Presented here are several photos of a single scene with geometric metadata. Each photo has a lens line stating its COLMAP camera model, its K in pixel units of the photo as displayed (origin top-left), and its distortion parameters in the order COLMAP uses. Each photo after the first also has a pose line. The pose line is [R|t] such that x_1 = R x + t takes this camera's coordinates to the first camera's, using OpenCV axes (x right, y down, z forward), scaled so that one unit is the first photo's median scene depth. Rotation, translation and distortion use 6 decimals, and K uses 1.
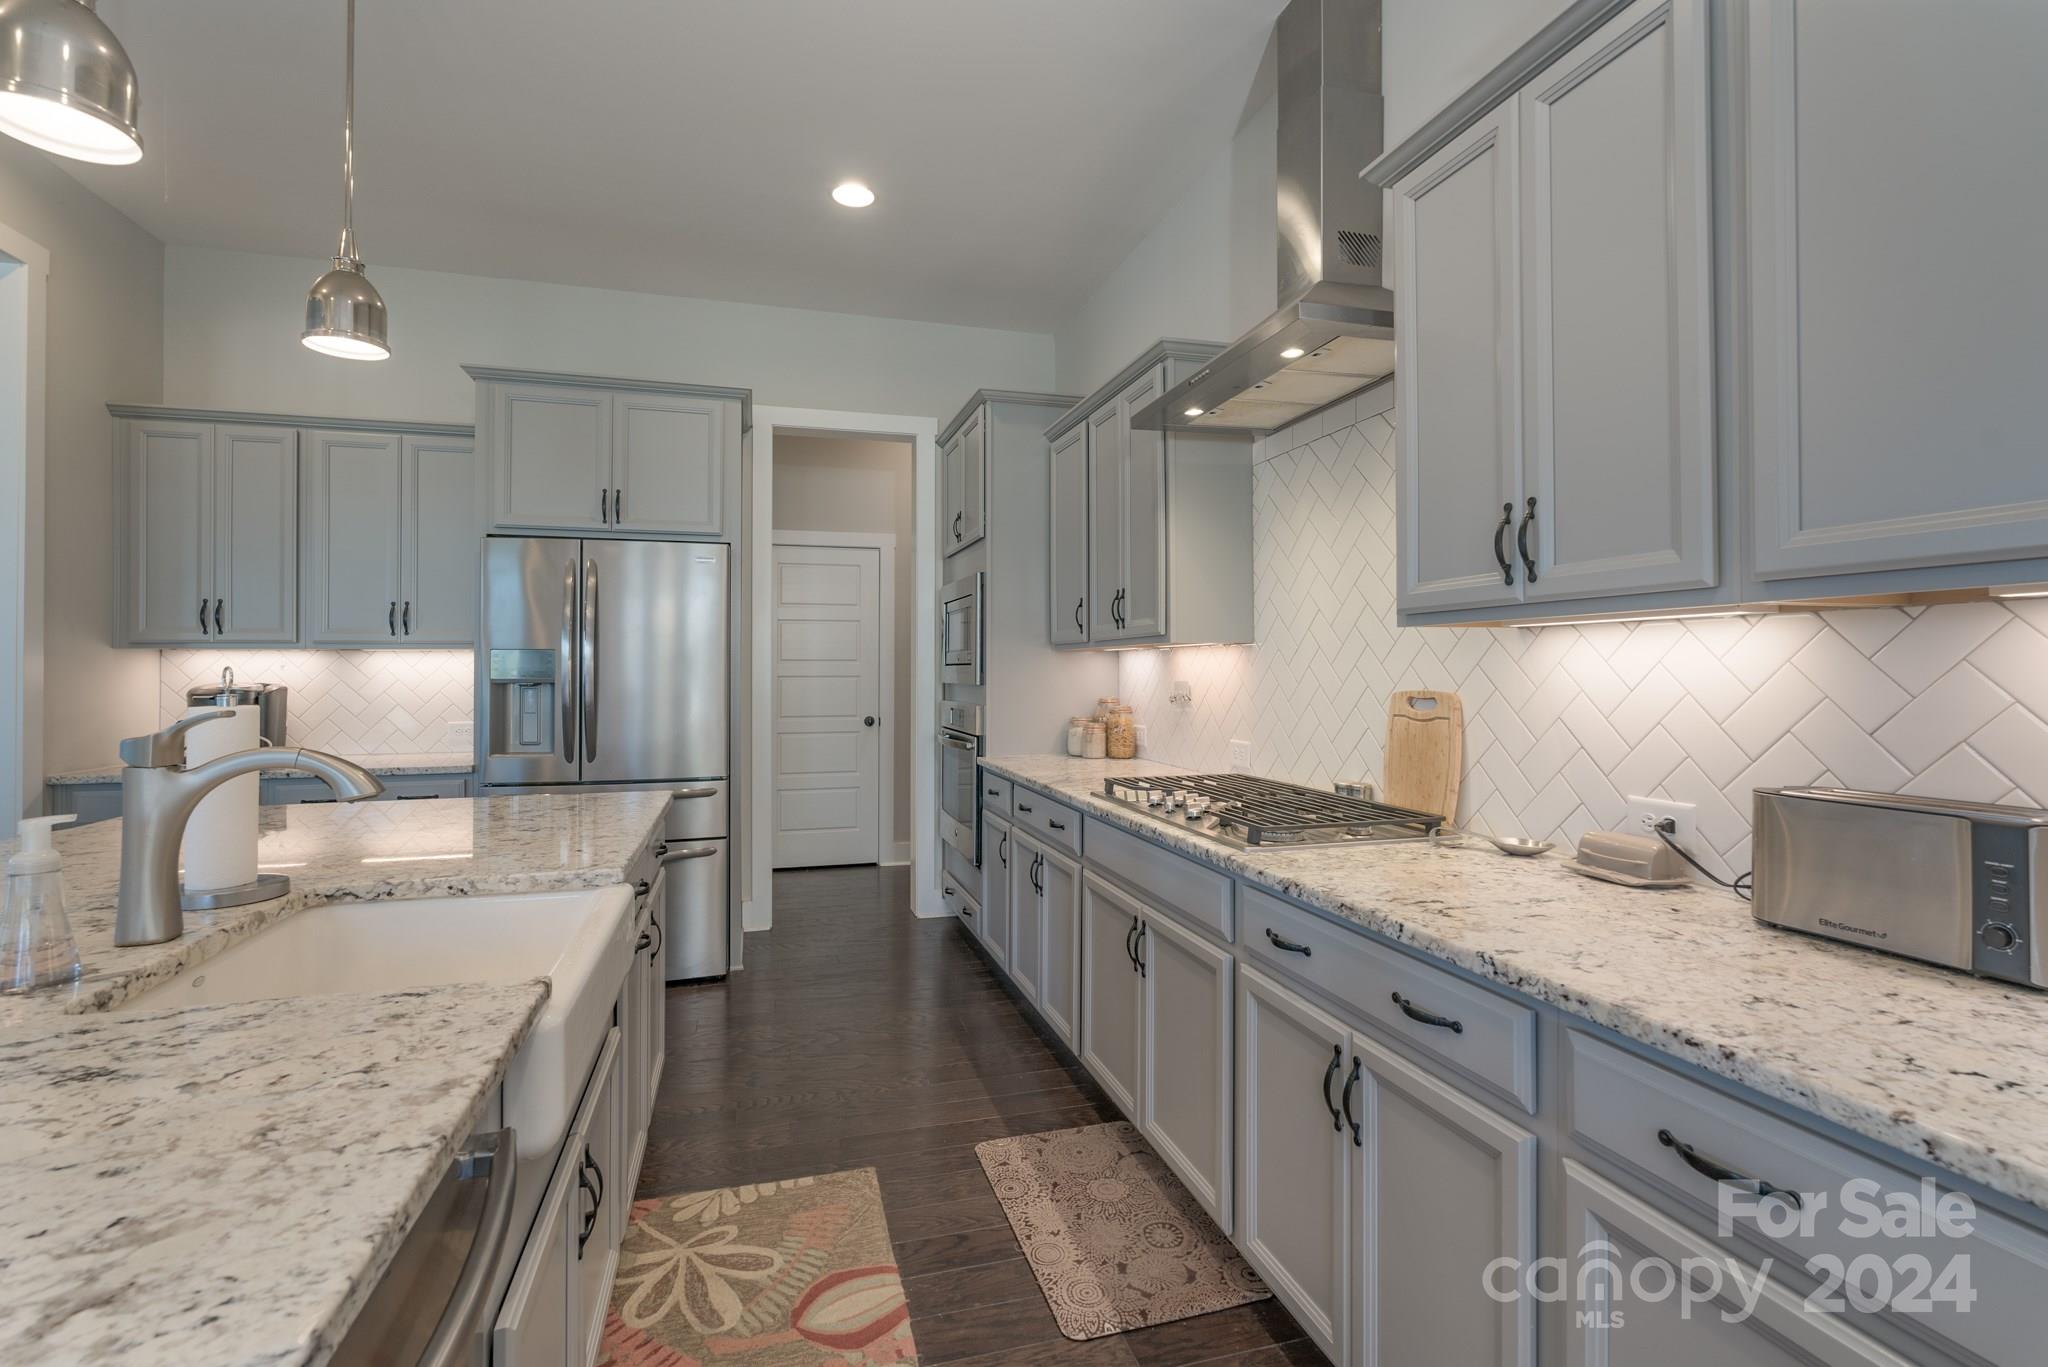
lens RADIAL K [[922.3, 0, 1021.3], [0, 922.3, 665.8], [0, 0, 1]] dist [-0.005952, -0.000406]
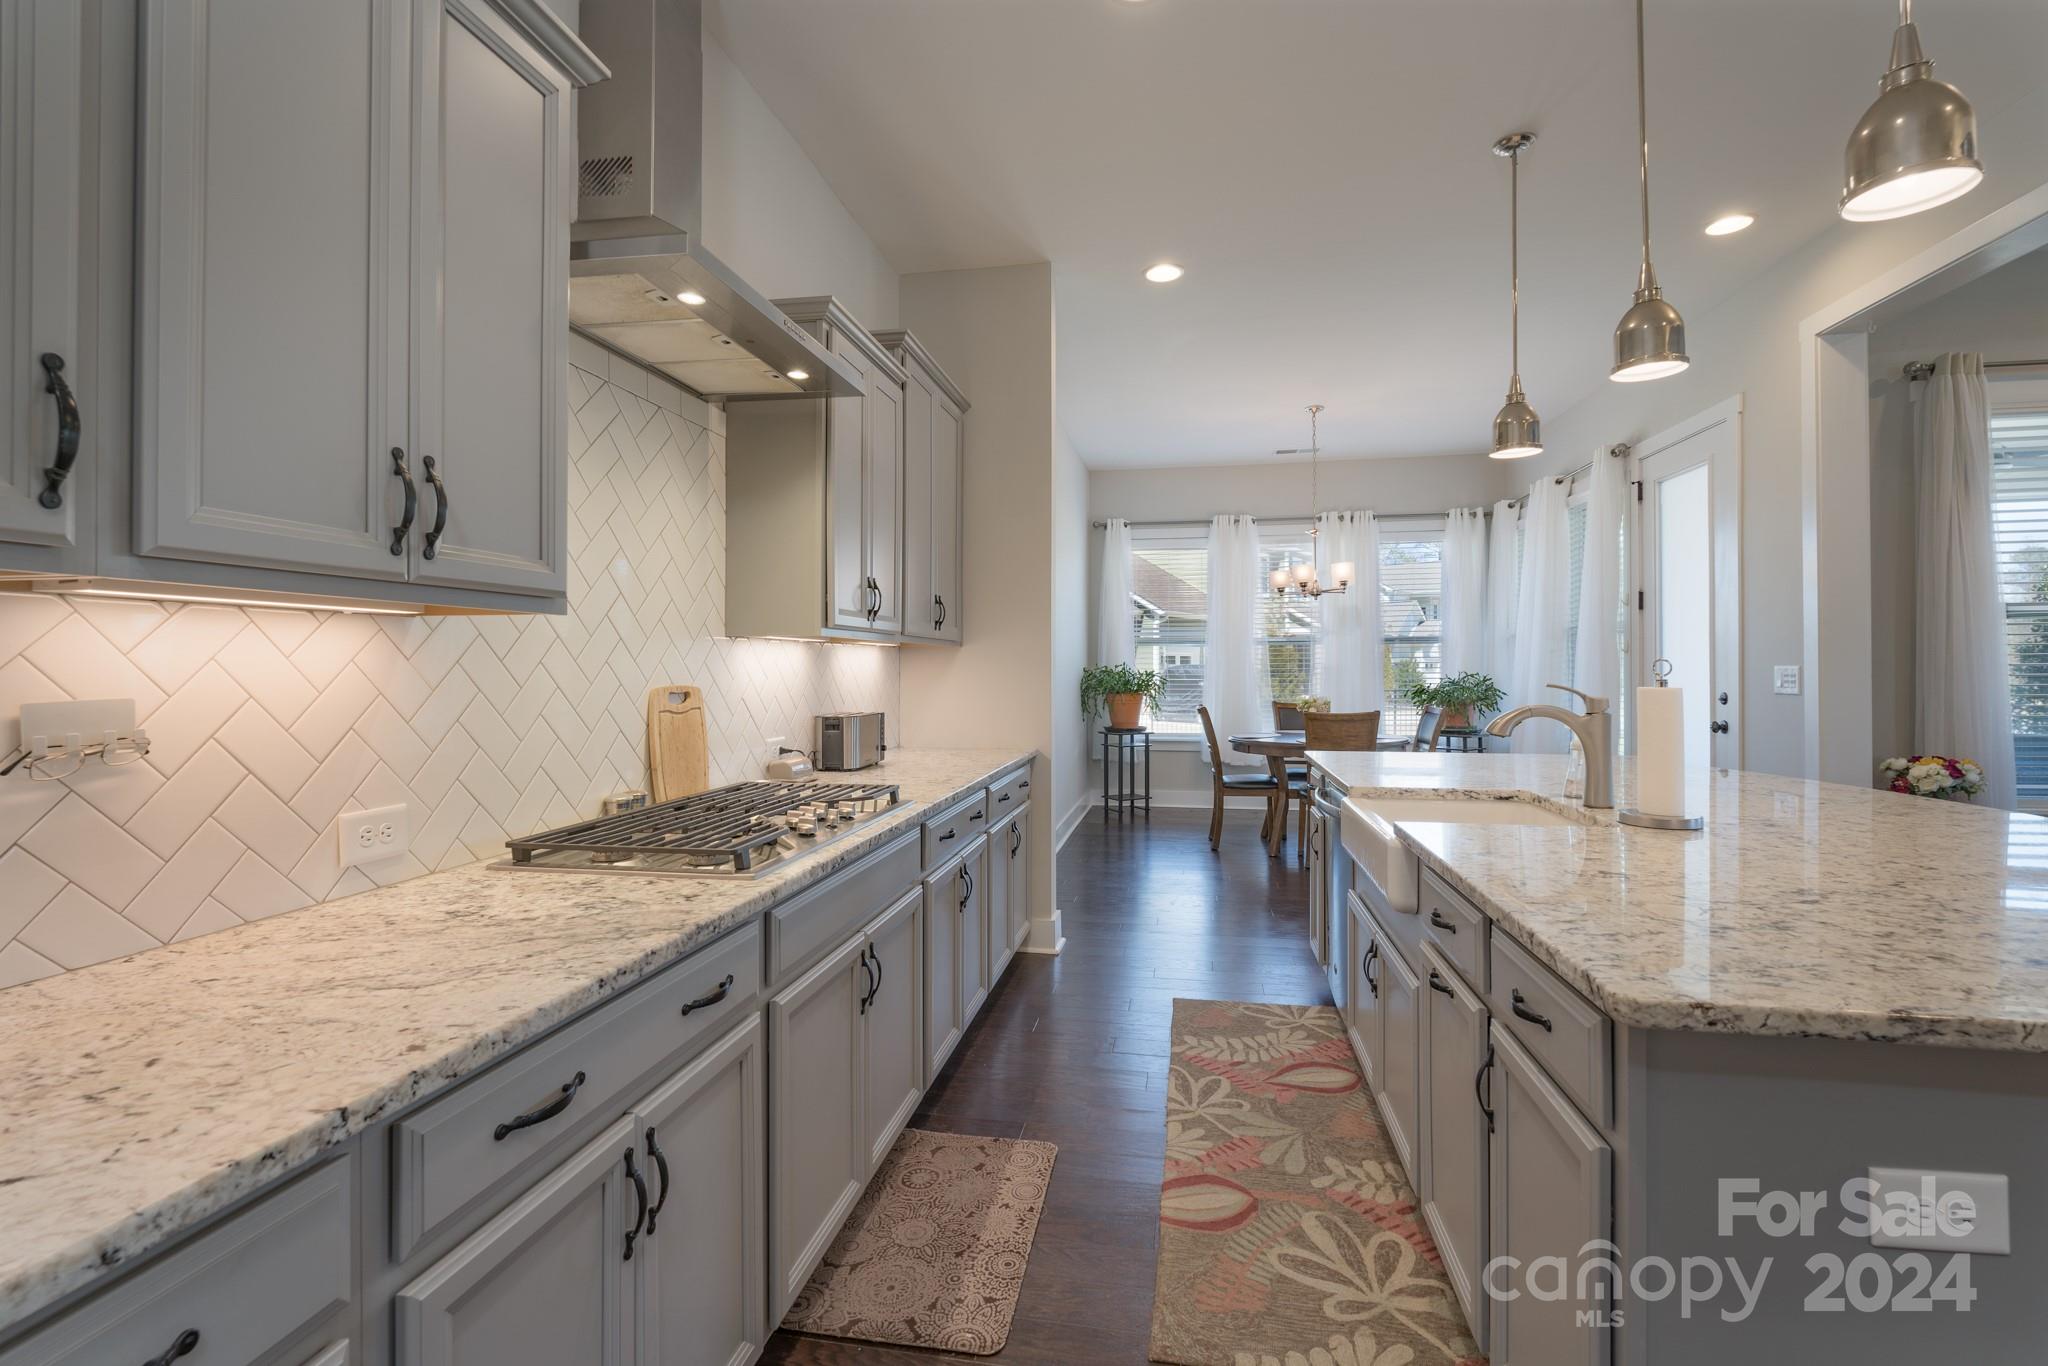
lens RADIAL K [[922.3, 0, 1019.4], [0, 922.3, 661.3], [0, 0, 1]] dist [-0.005952, -0.000406]
pose [[-0.891236, 0.006872, 0.453487, -0.414527], [-0.002193, 0.999808, -0.019462, 0.019398], [-0.453534, -0.018340, -0.891050, 1.765926]]
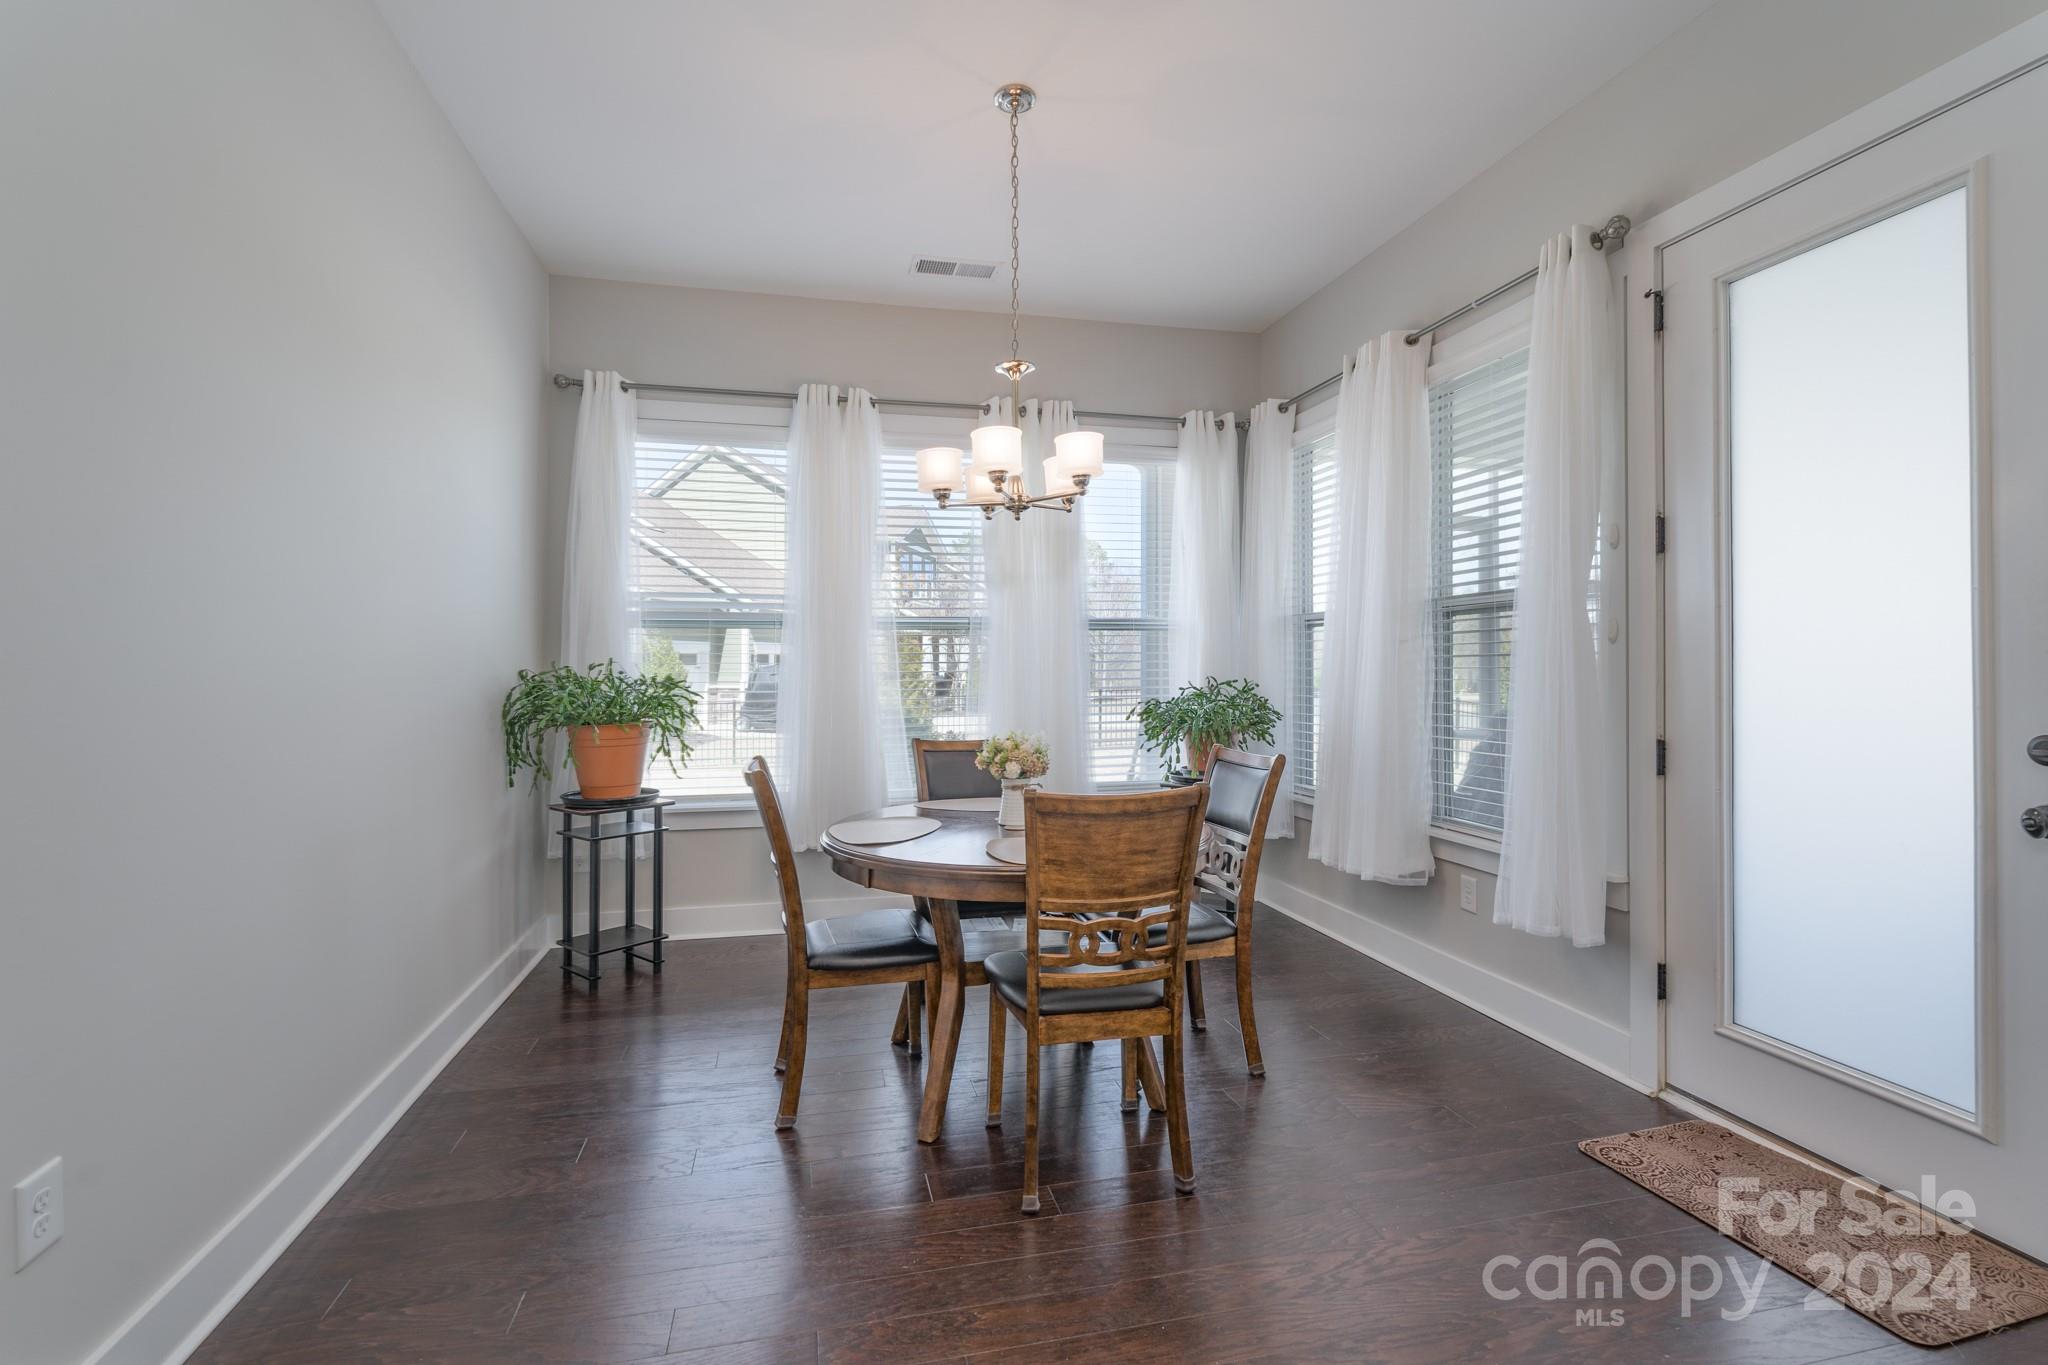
lens RADIAL K [[922.3, 0, 1027.8], [0, 922.3, 662.6], [0, 0, 1]] dist [-0.005952, -0.000406]
pose [[-0.999169, 0.004160, 0.040540, -0.284152], [0.003418, 0.999826, -0.018354, 0.010966], [-0.040609, -0.018200, -0.999009, 1.229539]]
